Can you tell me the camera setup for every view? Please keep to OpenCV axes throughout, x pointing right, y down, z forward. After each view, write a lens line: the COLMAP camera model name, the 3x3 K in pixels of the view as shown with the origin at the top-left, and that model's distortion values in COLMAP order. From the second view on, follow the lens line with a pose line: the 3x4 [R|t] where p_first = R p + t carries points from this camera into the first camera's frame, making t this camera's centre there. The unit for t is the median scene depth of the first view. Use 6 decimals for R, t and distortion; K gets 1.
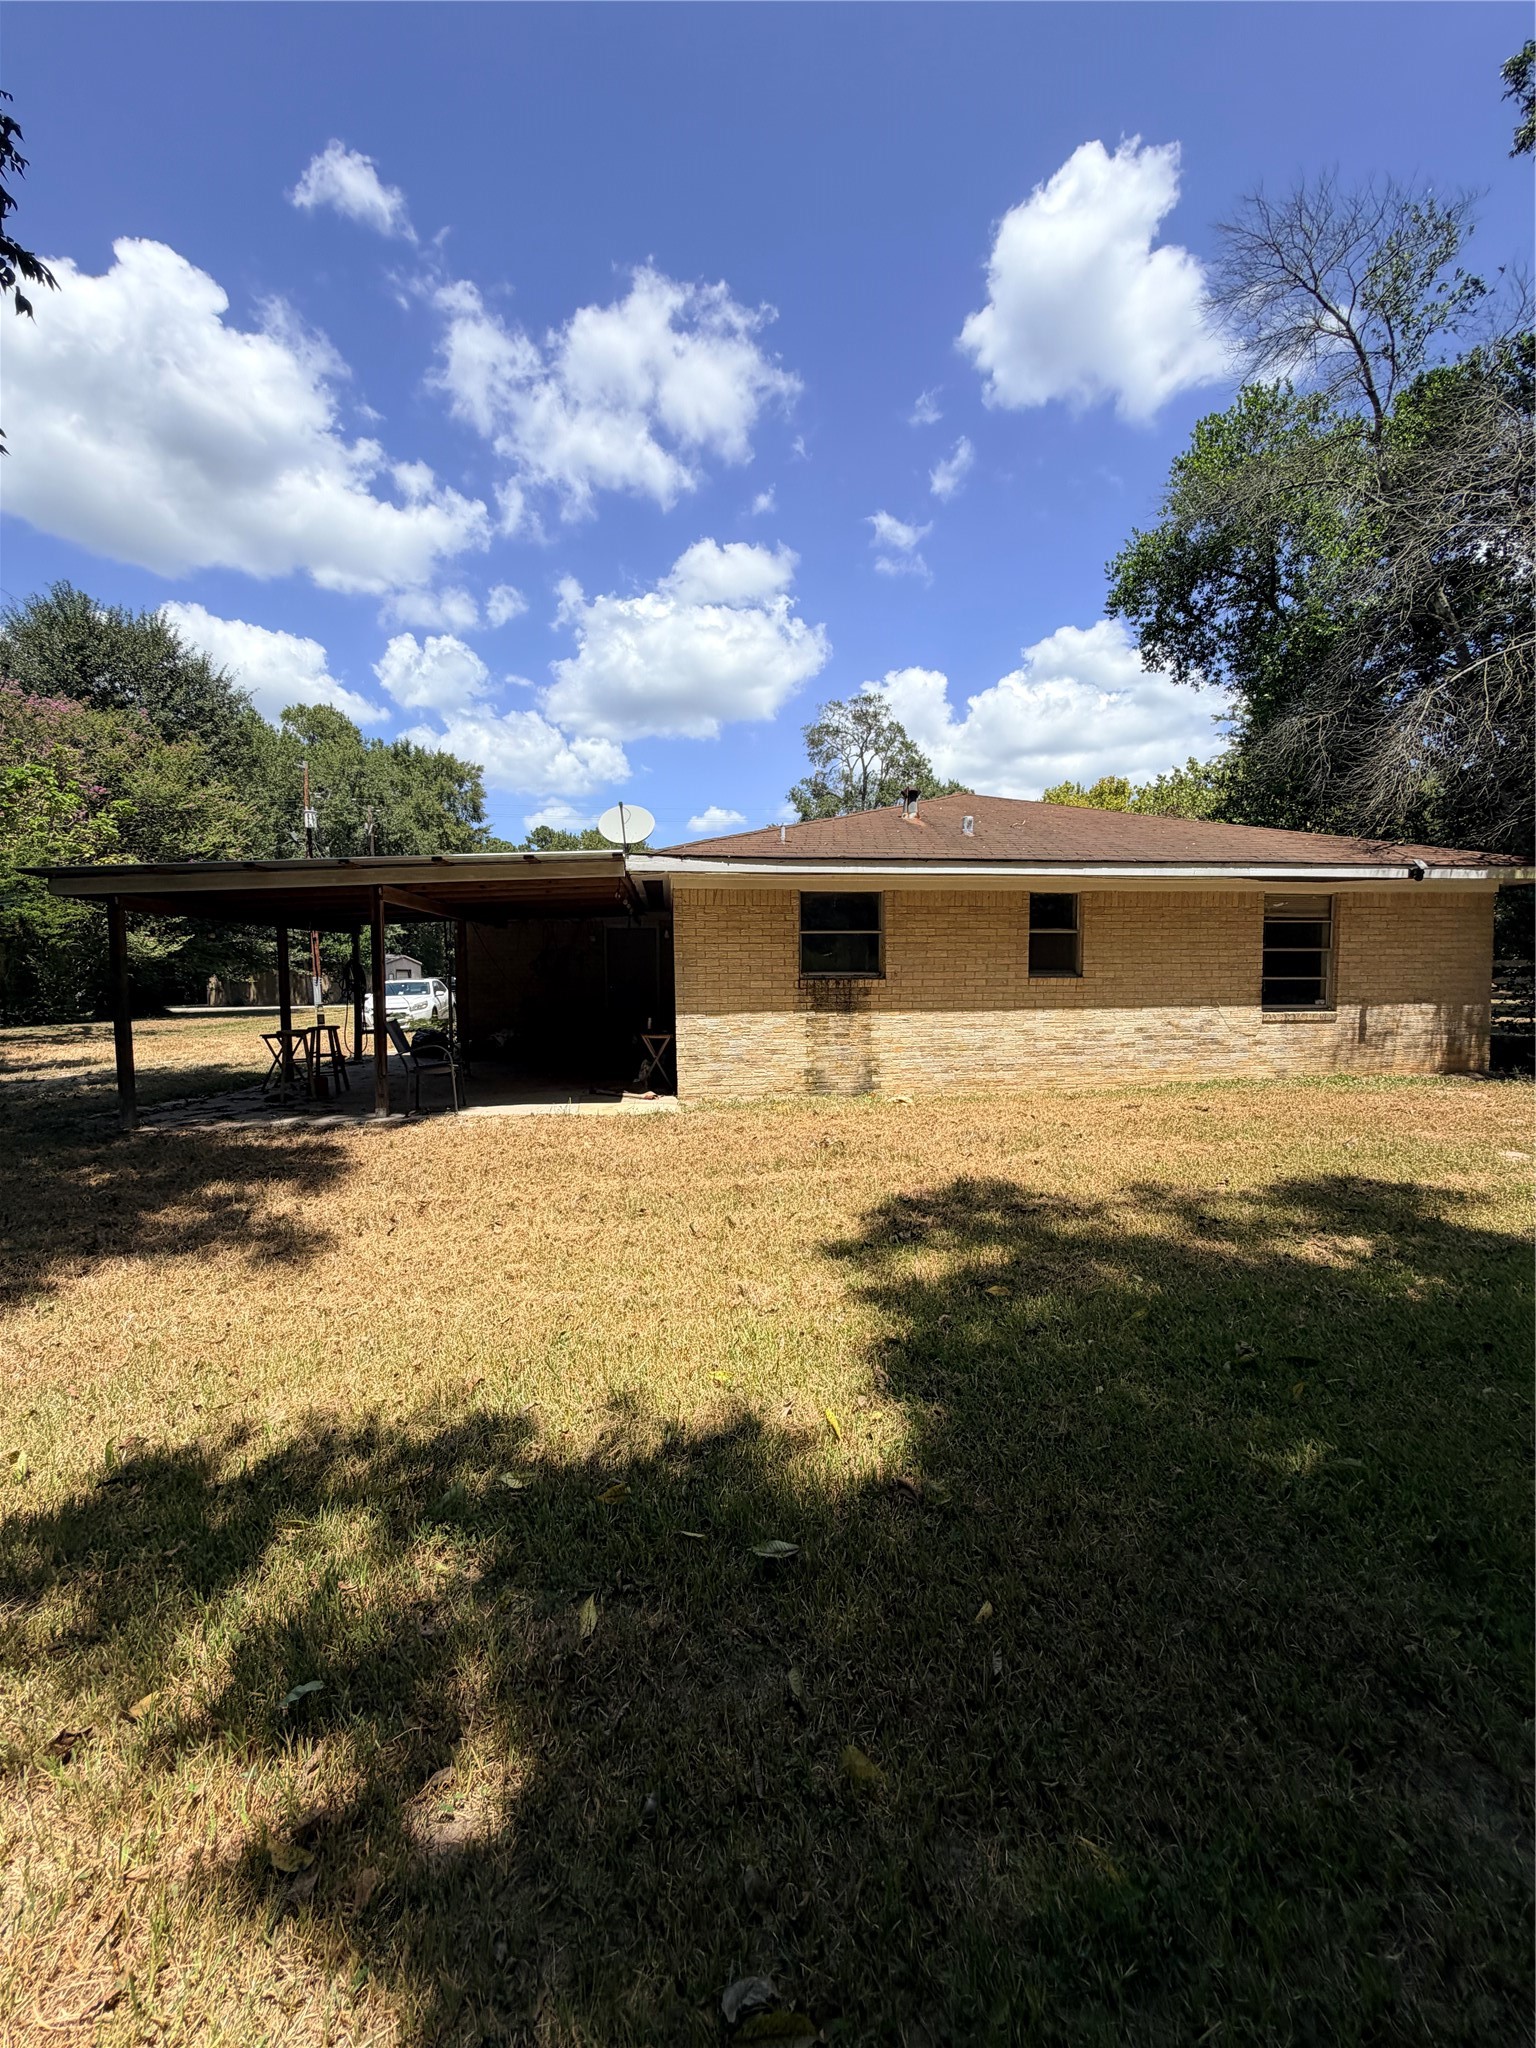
lens RADIAL K [[818.1, 0, 766.9], [0, 818.1, 1017.1], [0, 0, 1]] dist [0.001595, 0.000346]
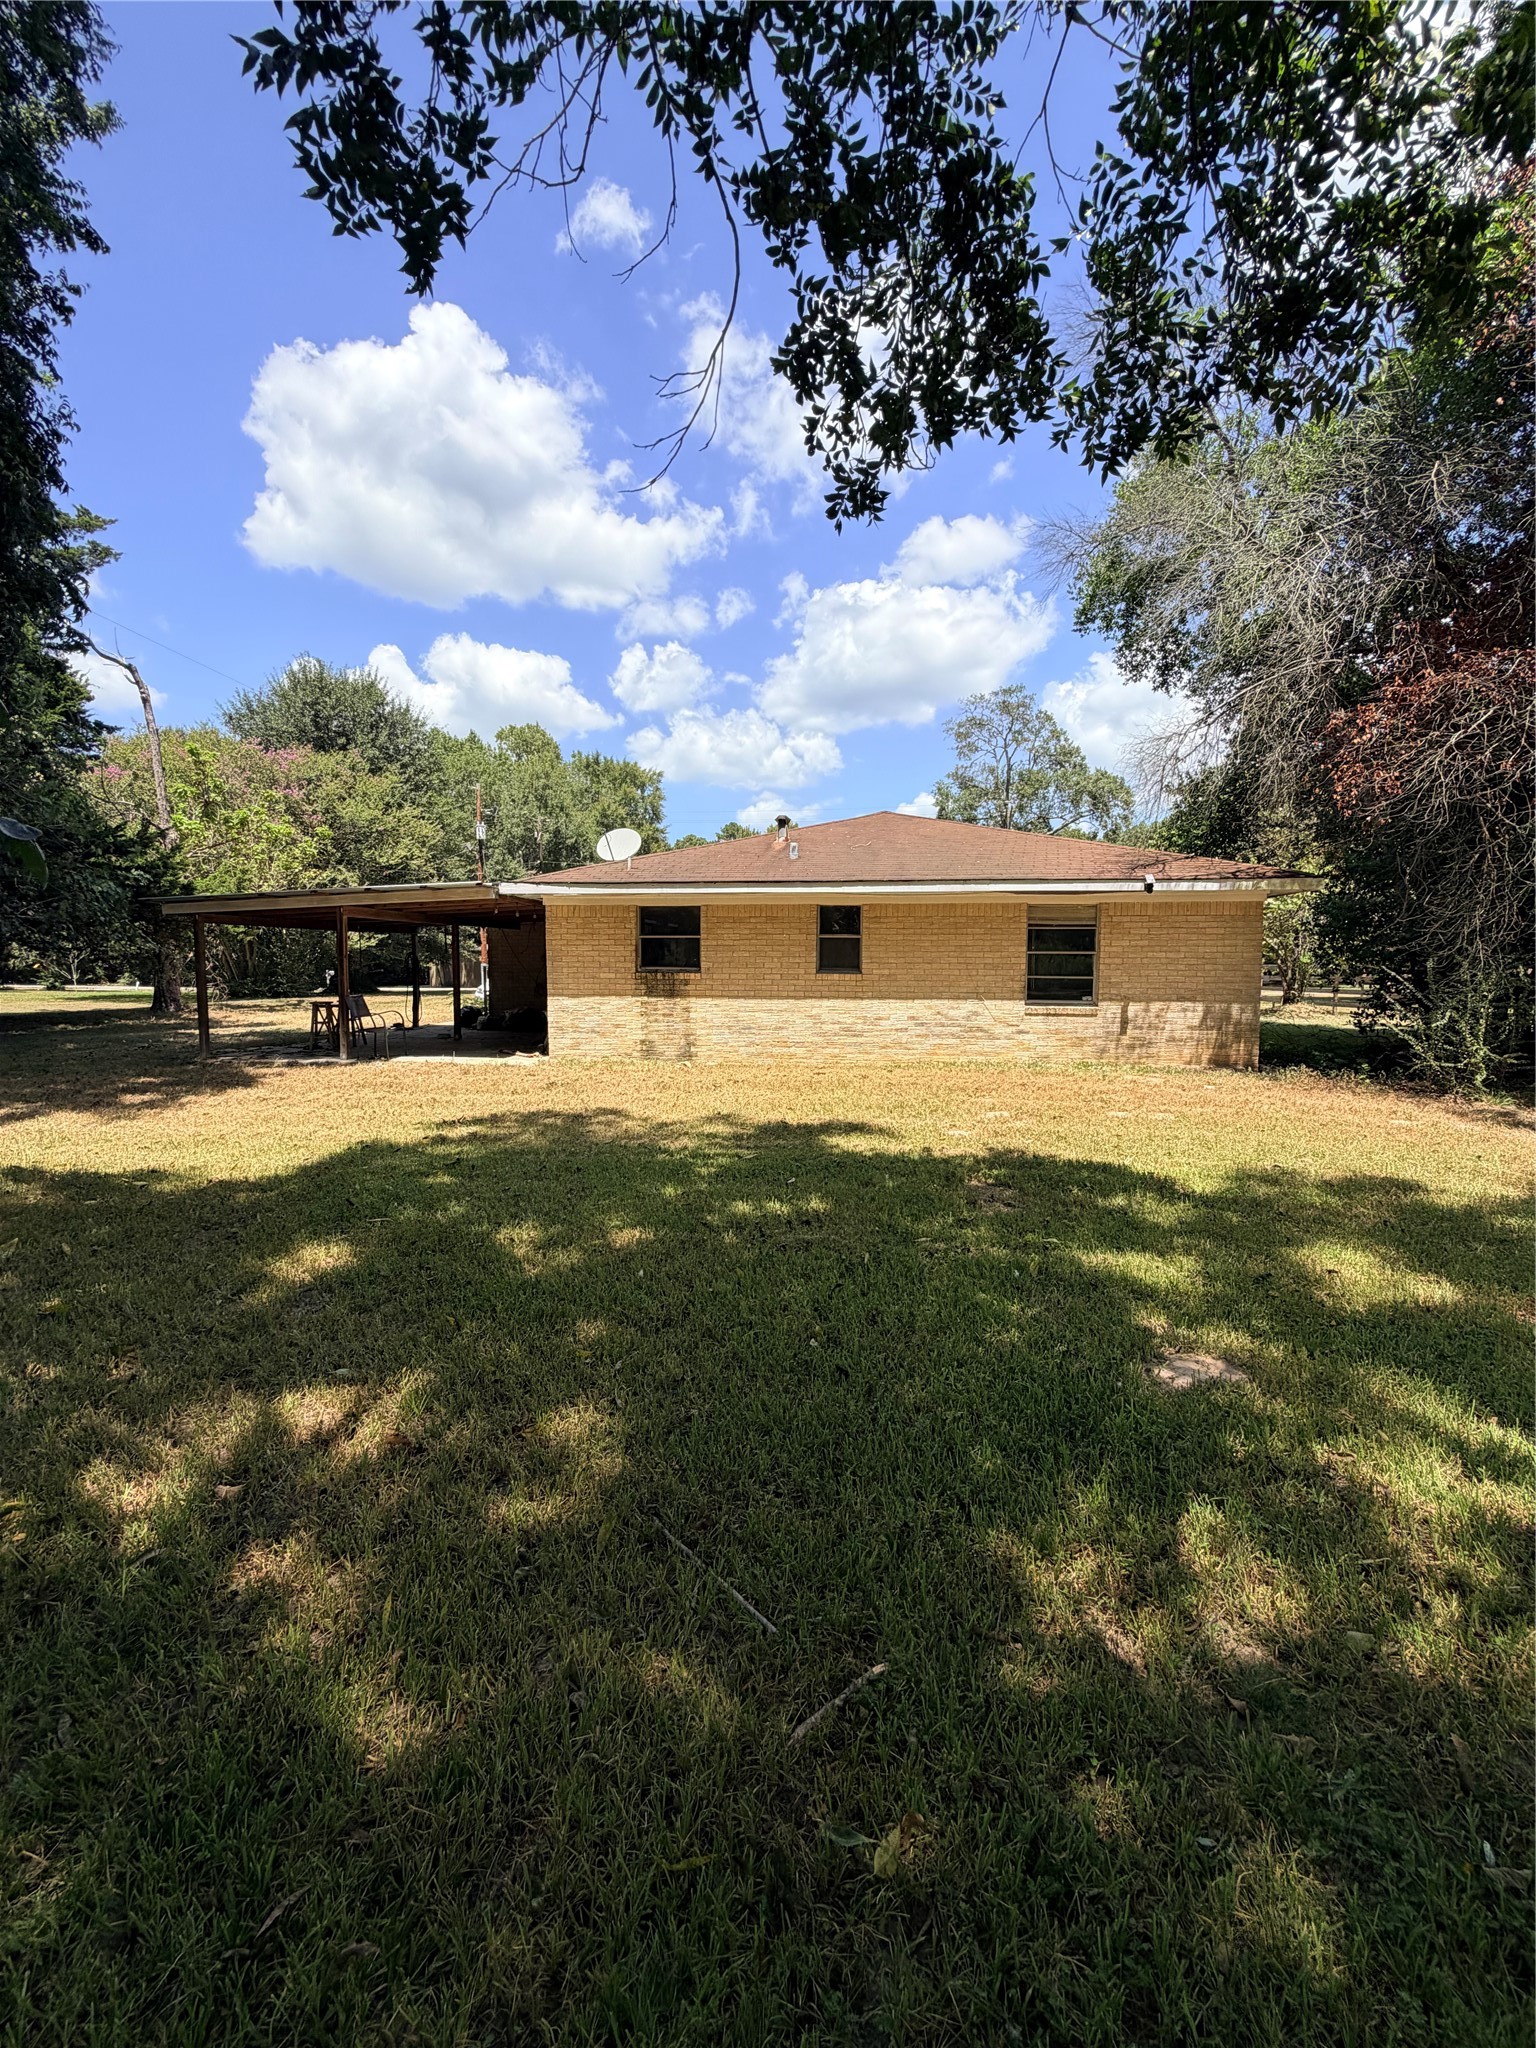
lens RADIAL K [[818.1, 0, 766.9], [0, 818.1, 1017.1], [0, 0, 1]] dist [0.001595, 0.000346]
pose [[0.969880, 0.027561, -0.242018, 0.530672], [-0.024745, 0.999586, 0.014666, 0.002104], [0.242322, -0.008235, 0.970161, -0.225382]]
